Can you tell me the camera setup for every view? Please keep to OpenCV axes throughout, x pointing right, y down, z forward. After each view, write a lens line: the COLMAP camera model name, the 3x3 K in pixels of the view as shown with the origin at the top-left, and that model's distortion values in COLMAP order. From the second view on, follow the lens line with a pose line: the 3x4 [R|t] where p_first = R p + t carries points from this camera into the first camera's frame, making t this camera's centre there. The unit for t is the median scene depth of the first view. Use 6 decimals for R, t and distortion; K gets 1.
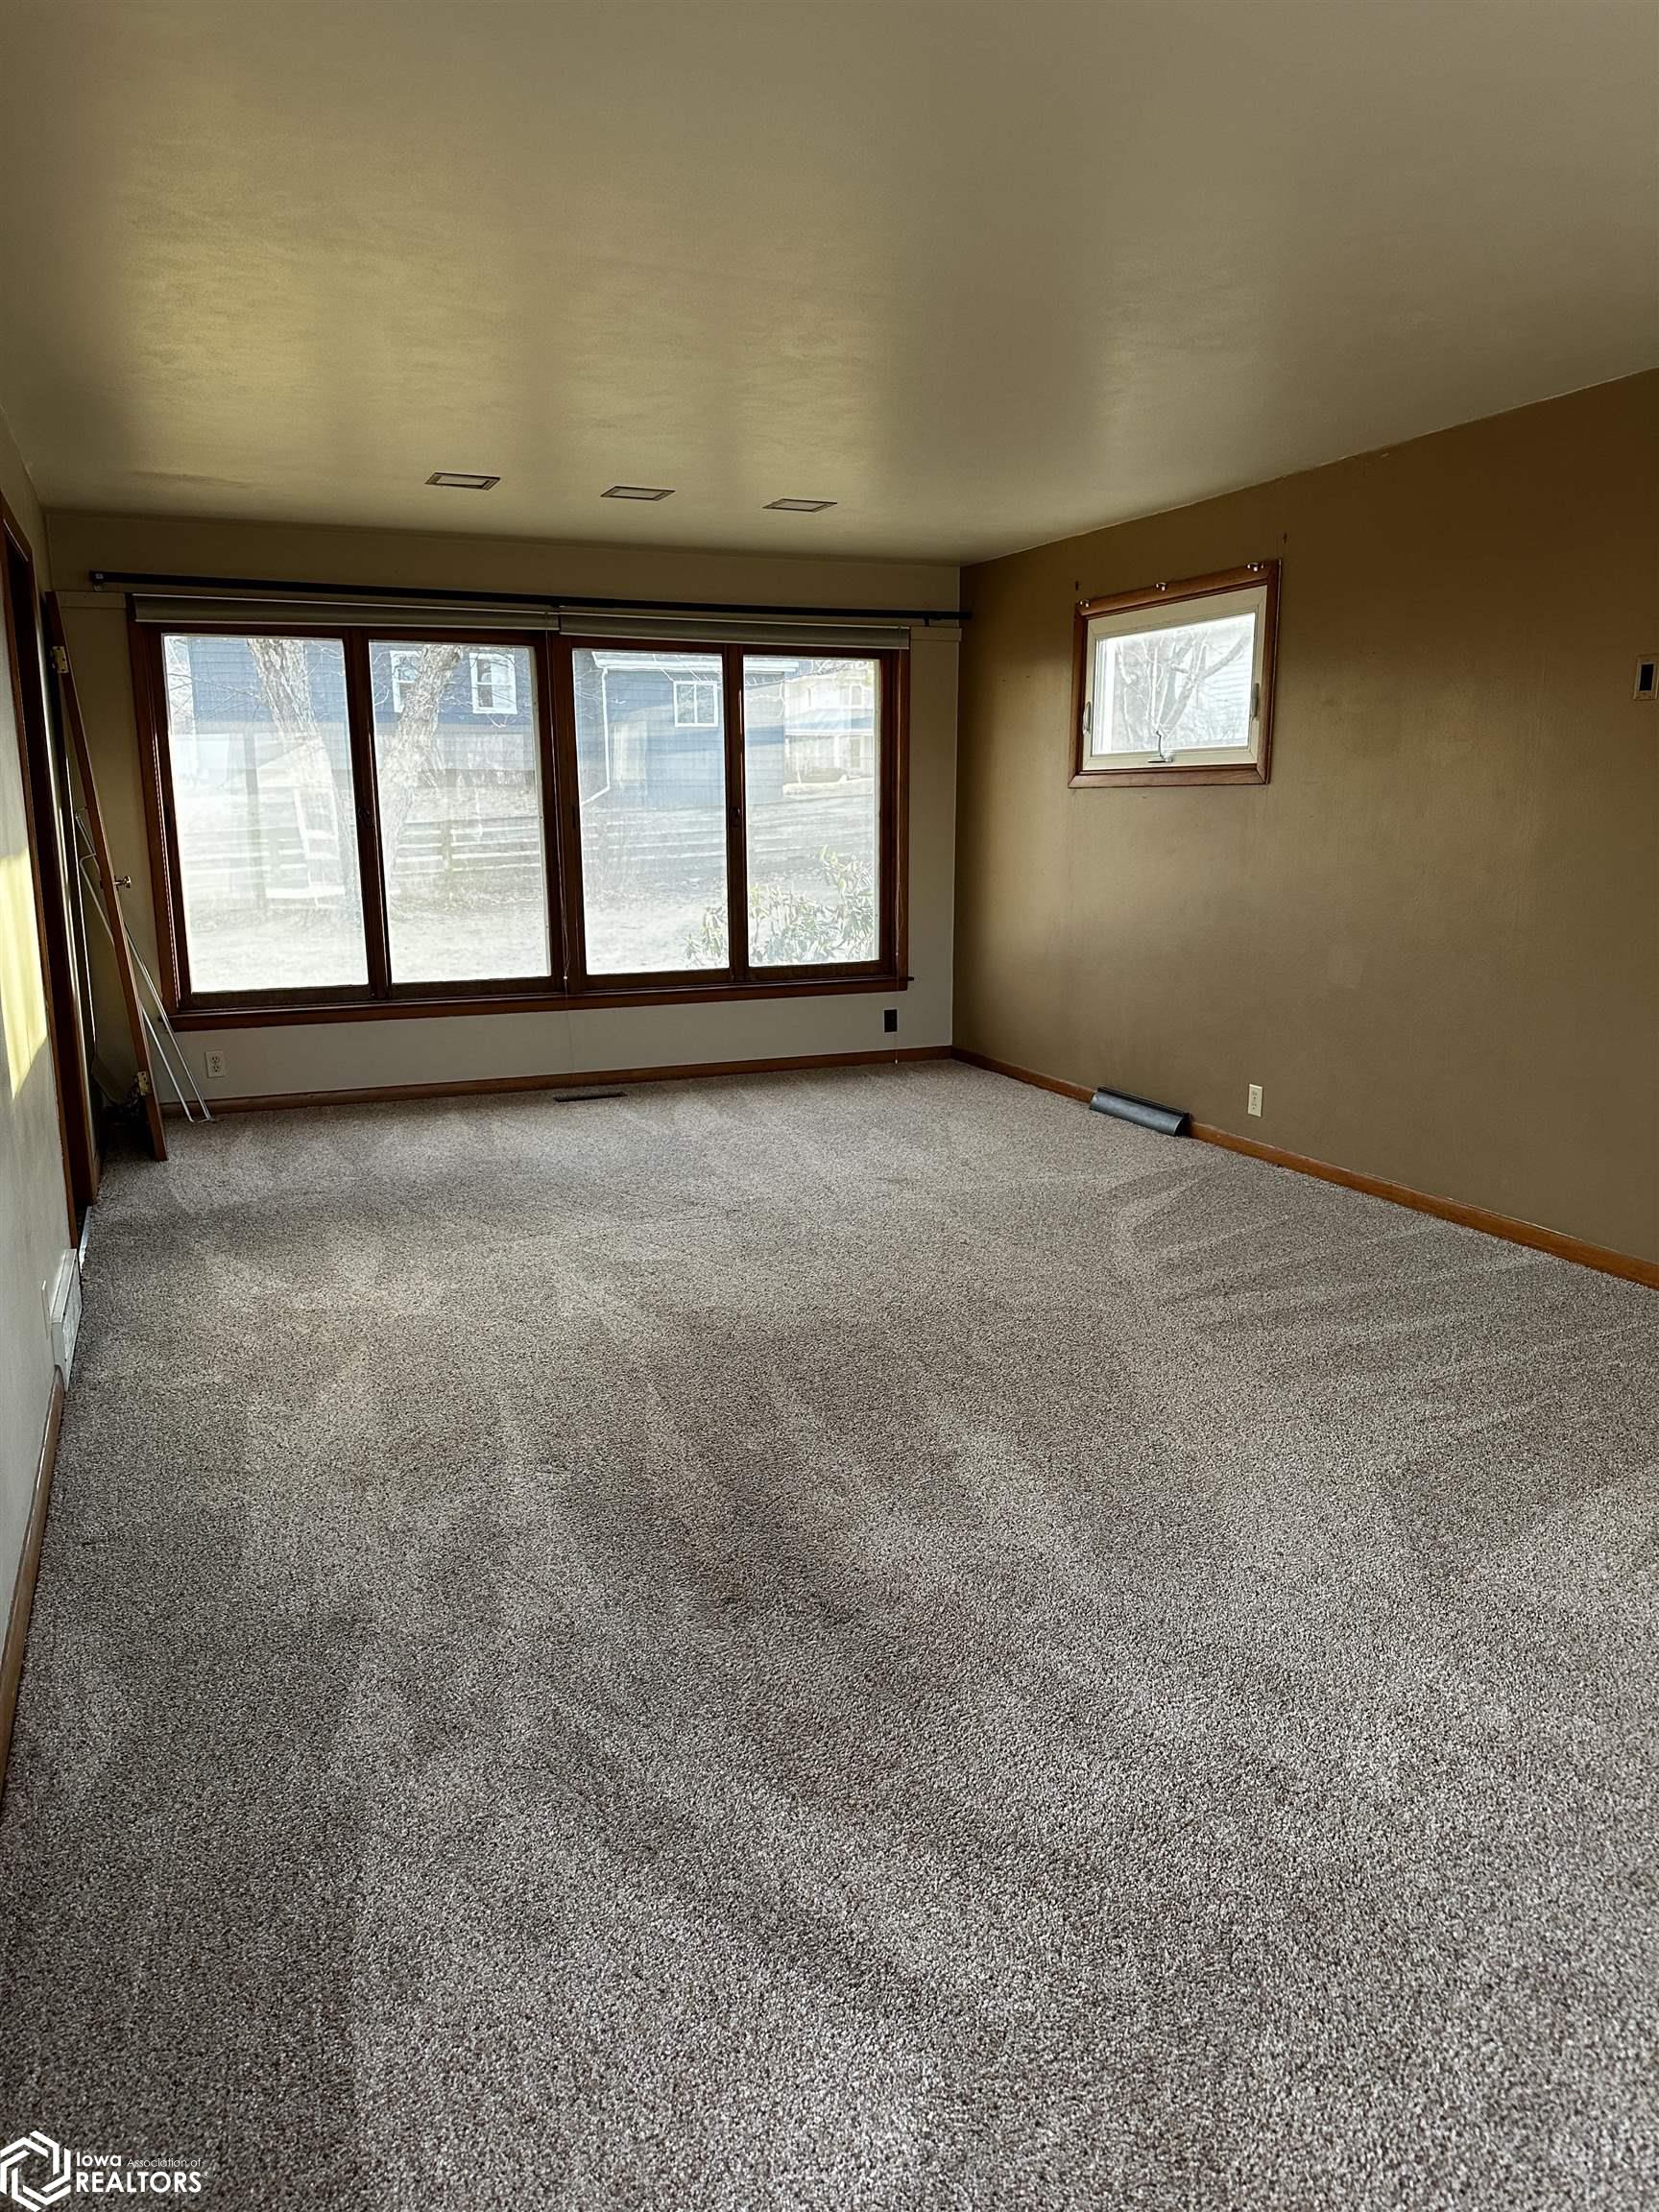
lens RADIAL K [[1550.6, 0, 826.8], [0, 1550.6, 1134.0], [0, 0, 1]] dist [0.001005, -0.003274]
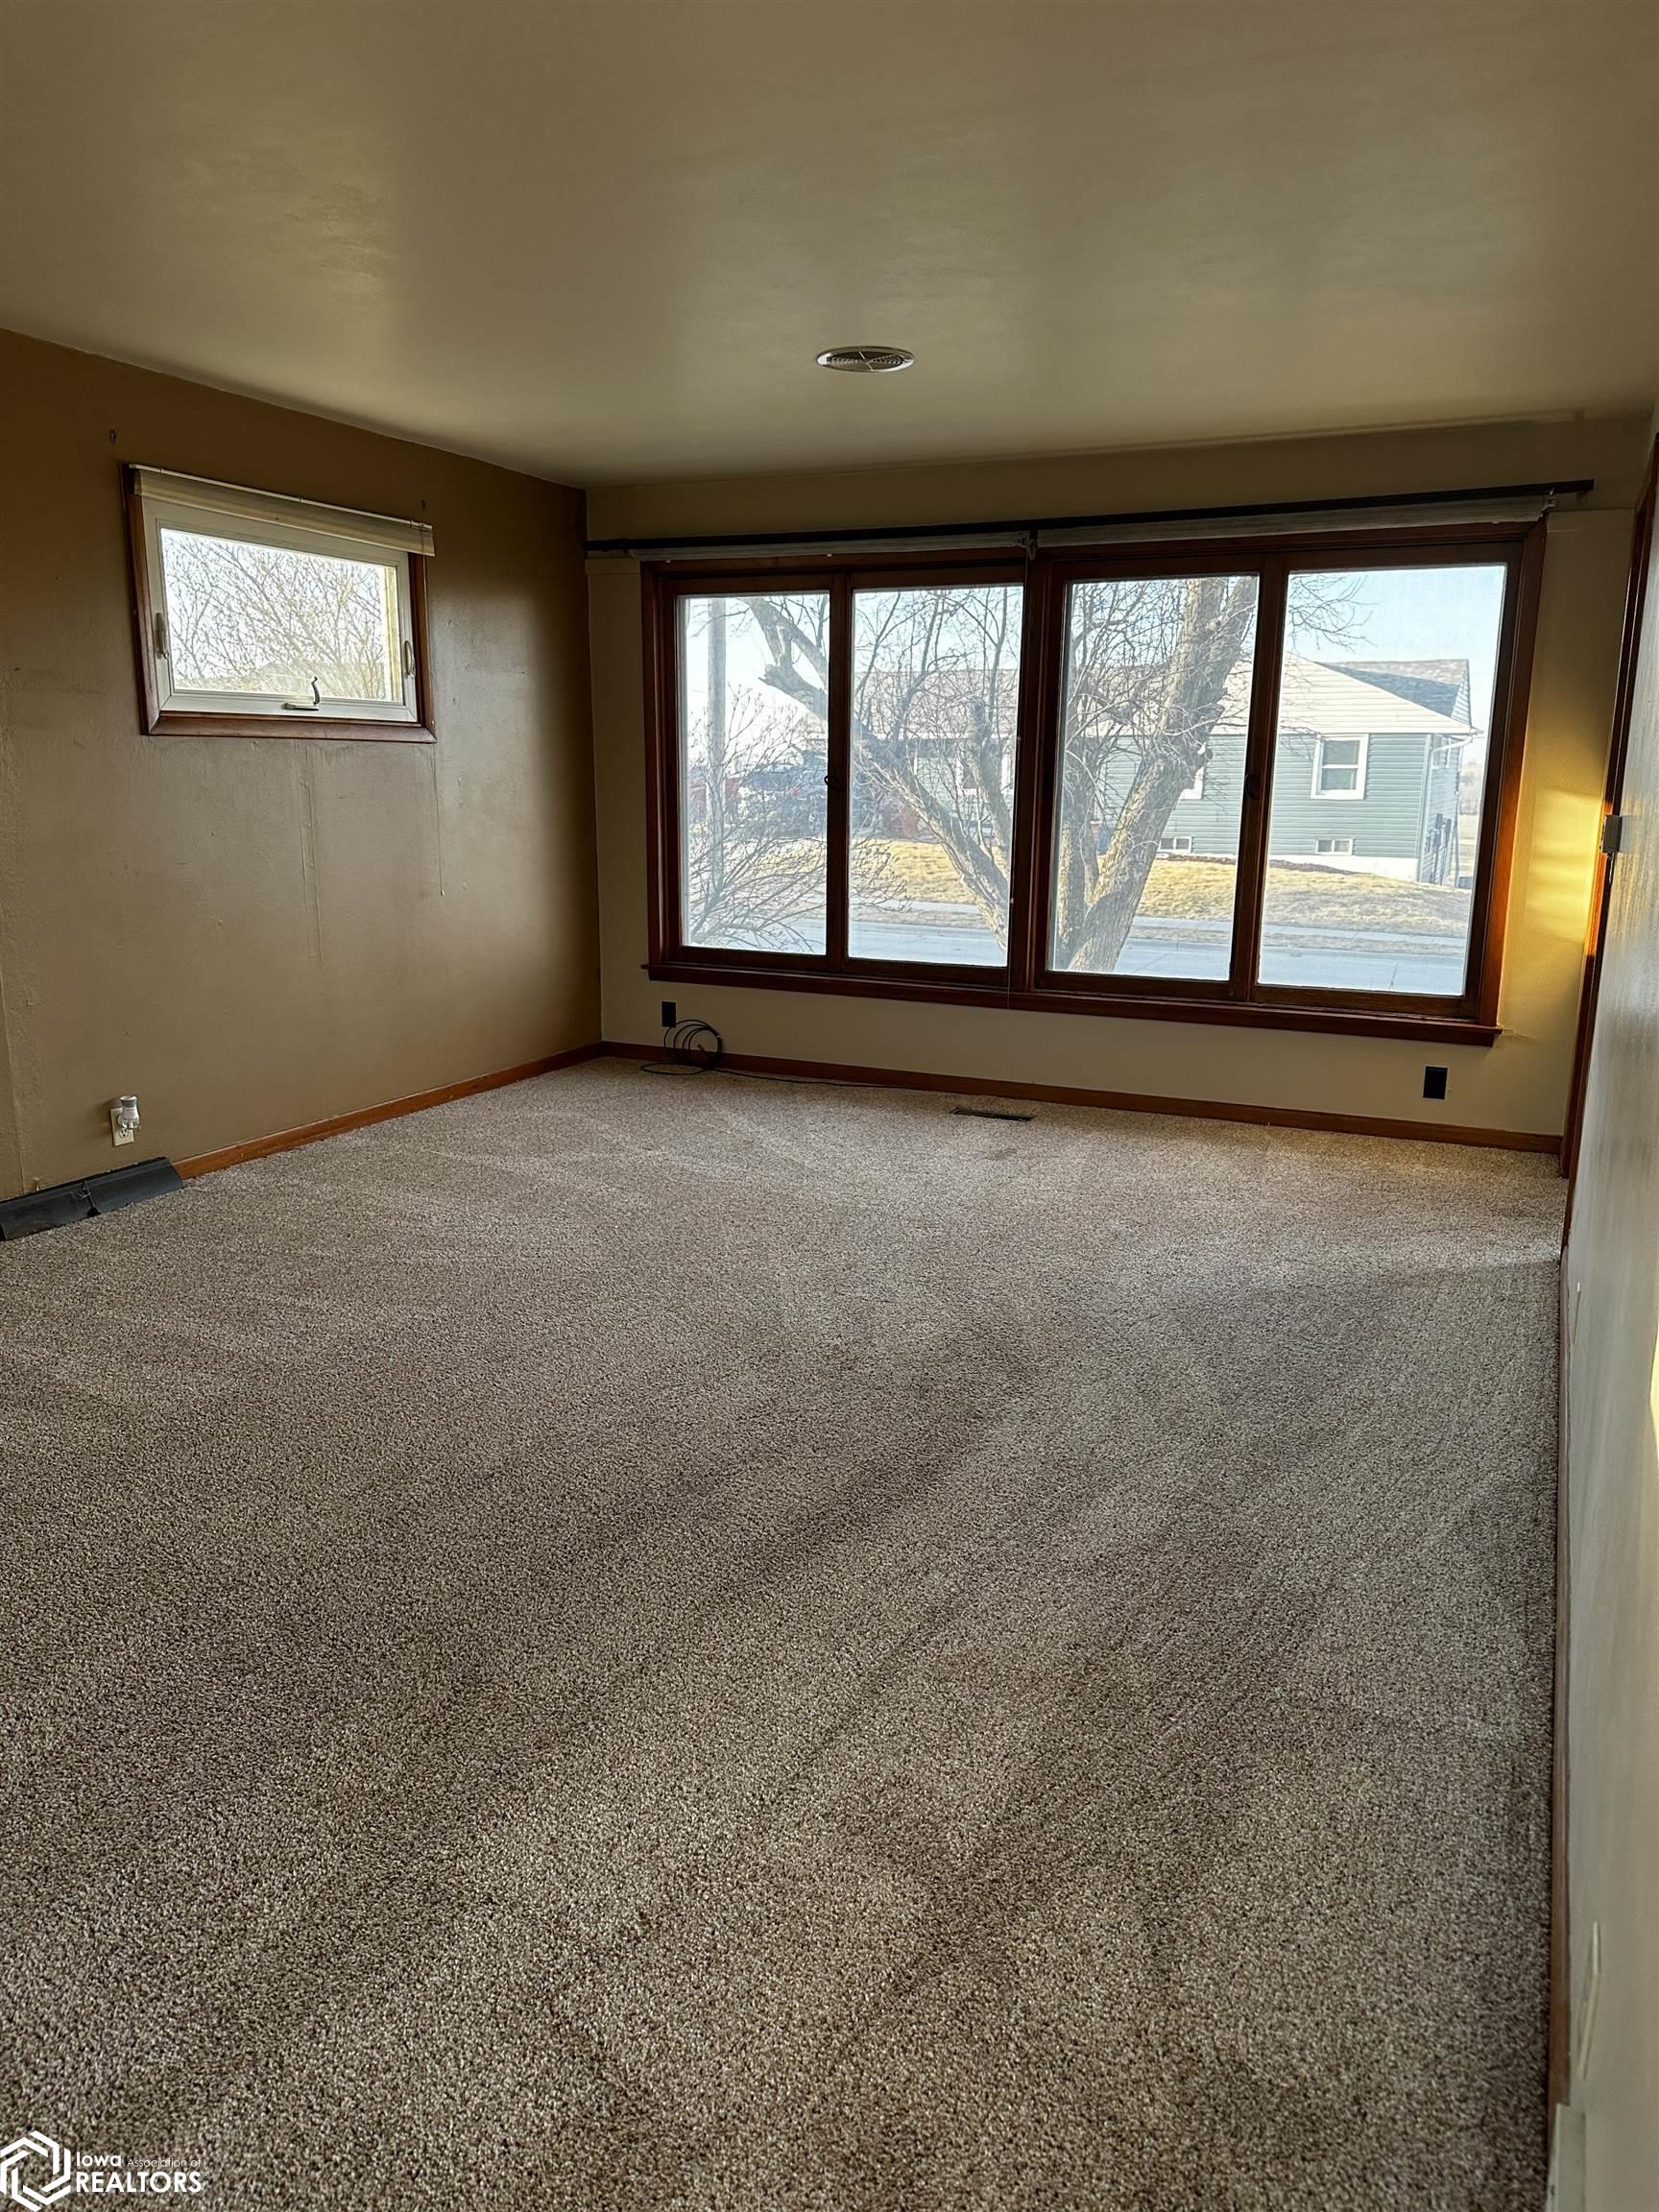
lens RADIAL K [[1549.6, 0, 829.5], [0, 1549.6, 1106.0], [0, 0, 1]] dist [0.095684, -0.087792]
pose [[0.681221, 0.170303, -0.711994, 0.399629], [-0.167313, 0.983043, 0.075054, -0.077447], [0.712703, 0.067998, 0.698163, 0.340052]]
